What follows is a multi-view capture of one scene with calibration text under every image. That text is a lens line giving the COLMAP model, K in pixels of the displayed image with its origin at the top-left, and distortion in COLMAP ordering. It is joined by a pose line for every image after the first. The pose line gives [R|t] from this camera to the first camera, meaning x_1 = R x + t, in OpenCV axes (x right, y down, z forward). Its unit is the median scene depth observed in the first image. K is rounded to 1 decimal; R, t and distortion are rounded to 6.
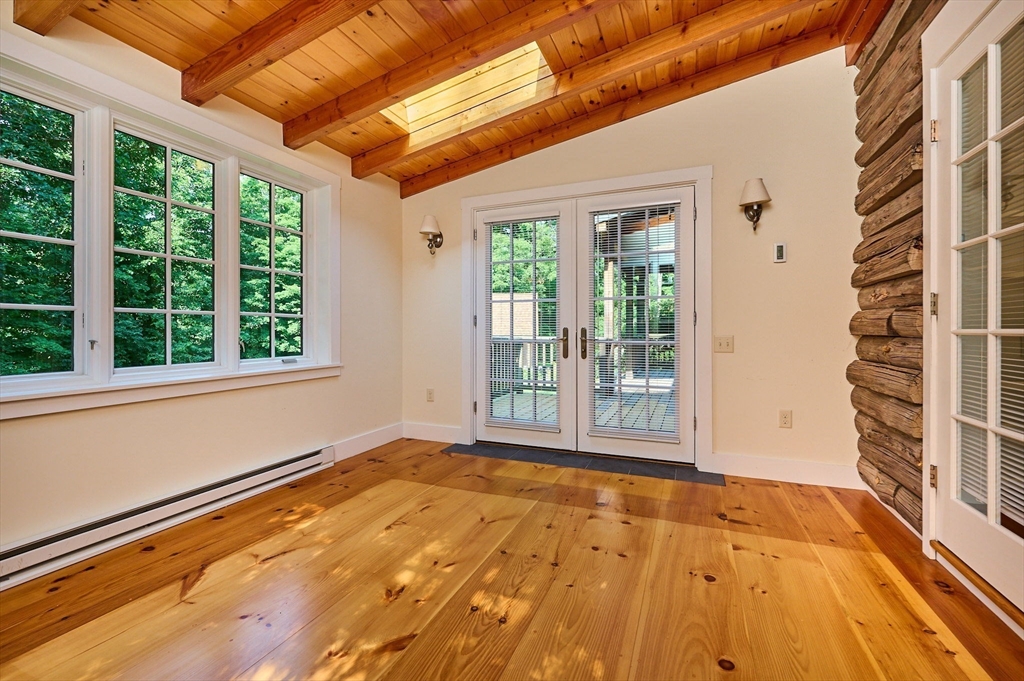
lens RADIAL K [[424.0, 0, 509.7], [0, 424.0, 327.9], [0, 0, 1]] dist [-0.000387, -0.000064]
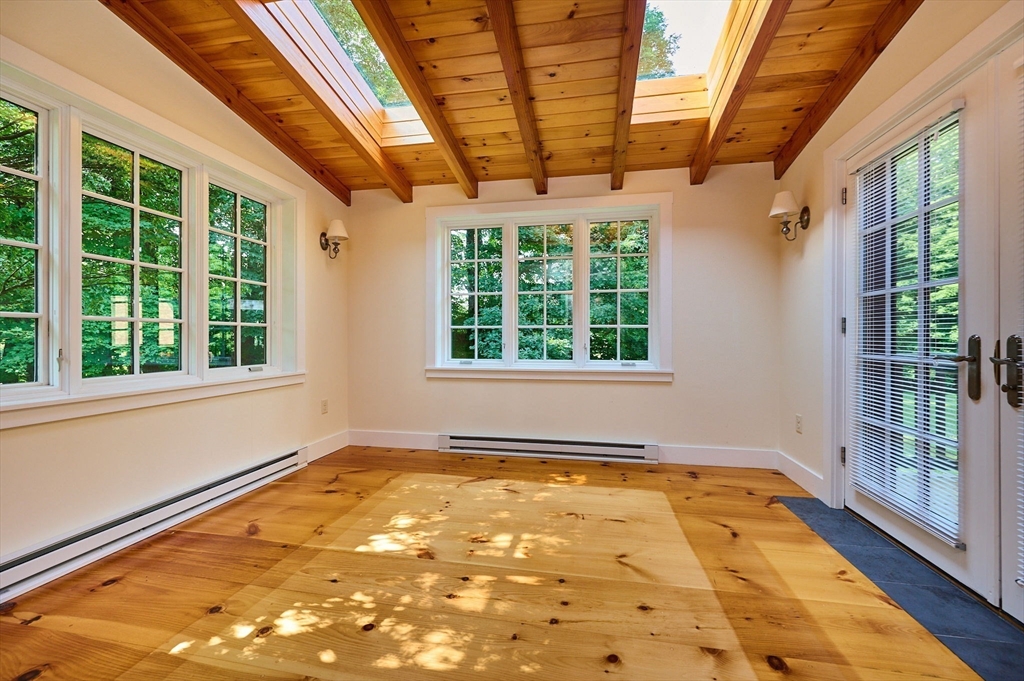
lens RADIAL K [[414.7, 0, 547.0], [0, 414.7, 331.7], [0, 0, 1]] dist [0.000429, -0.000138]
pose [[0.220372, -0.012448, -0.975337, 0.611164], [0.004014, 0.999922, -0.011854, -0.000576], [0.975408, -0.001303, 0.220404, 0.545025]]
